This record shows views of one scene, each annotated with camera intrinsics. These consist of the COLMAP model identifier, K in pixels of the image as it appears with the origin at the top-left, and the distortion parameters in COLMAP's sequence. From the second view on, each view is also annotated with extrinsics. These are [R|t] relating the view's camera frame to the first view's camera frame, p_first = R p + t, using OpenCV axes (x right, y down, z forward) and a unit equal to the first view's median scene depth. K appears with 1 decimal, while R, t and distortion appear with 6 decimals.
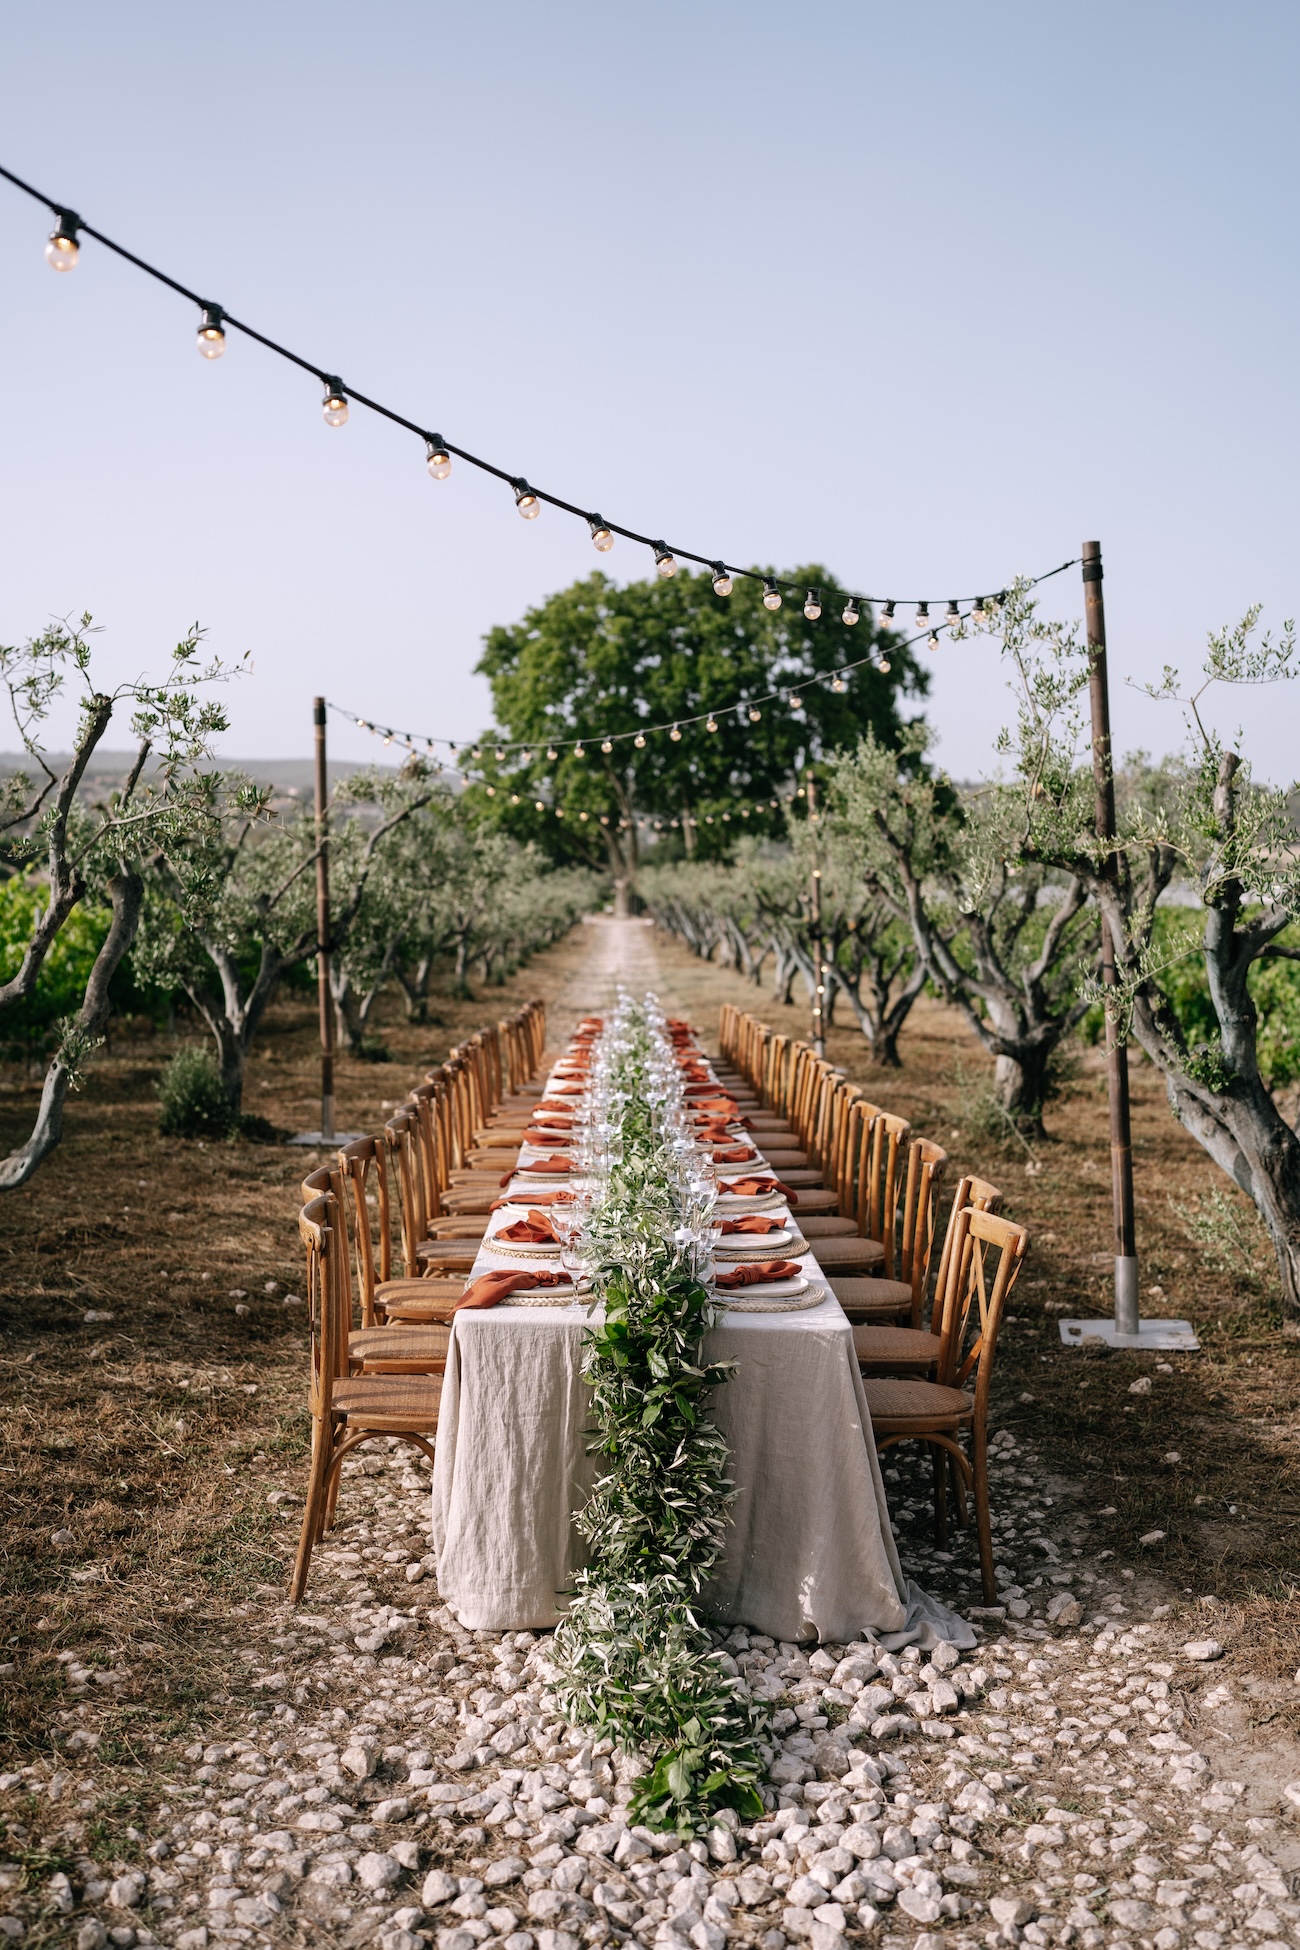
lens RADIAL K [[2022.7, 0, 650.0], [0, 2022.7, 975.0], [0, 0, 1]] dist [-0.018272, -0.003906]
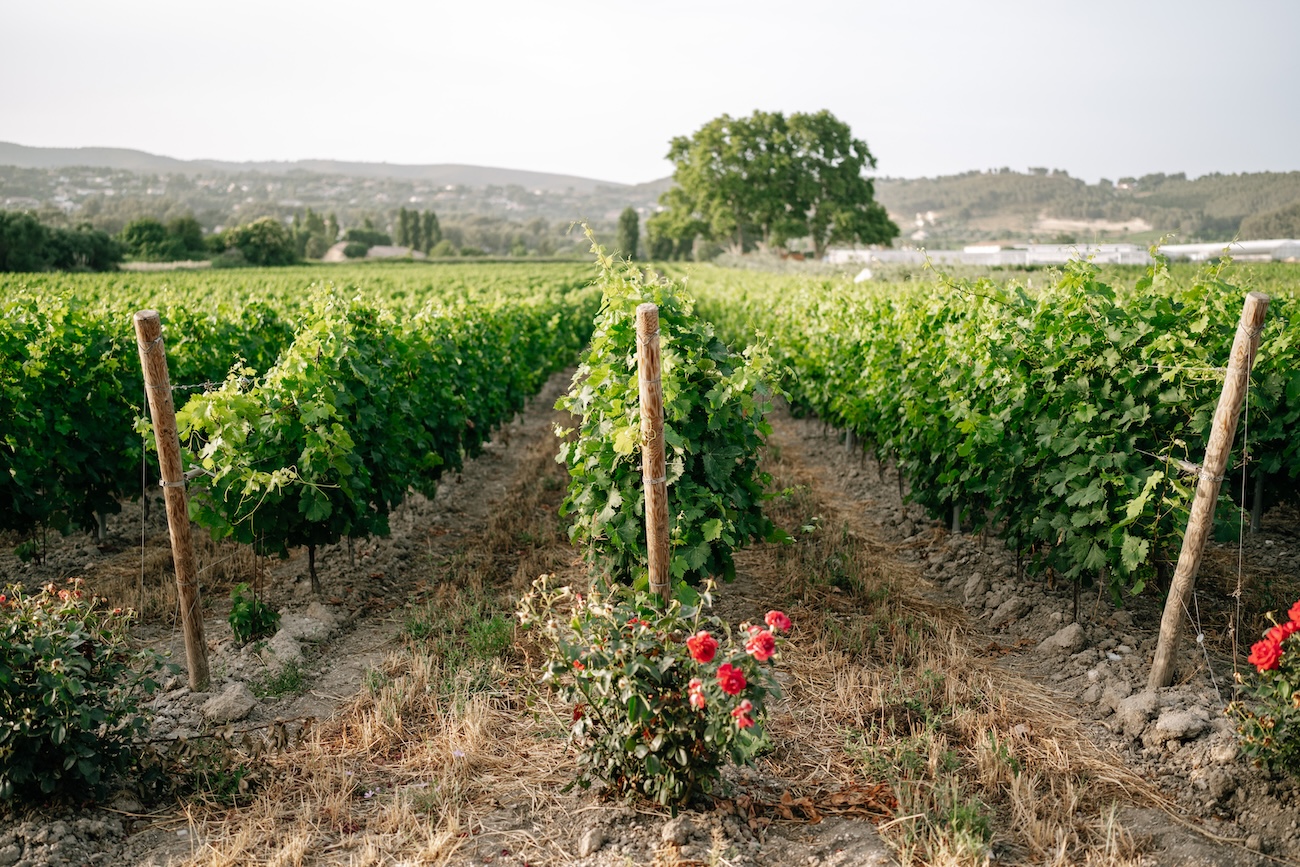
lens RADIAL K [[1509.0, 0, 650.0], [0, 1509.0, 433.5], [0, 0, 1]] dist [-0.003141, 0.019377]
pose [[0.999929, -0.009340, 0.007345, -1.192425], [0.008691, 0.996436, 0.083905, 0.074422], [-0.008103, -0.083836, 0.996447, -6.360207]]
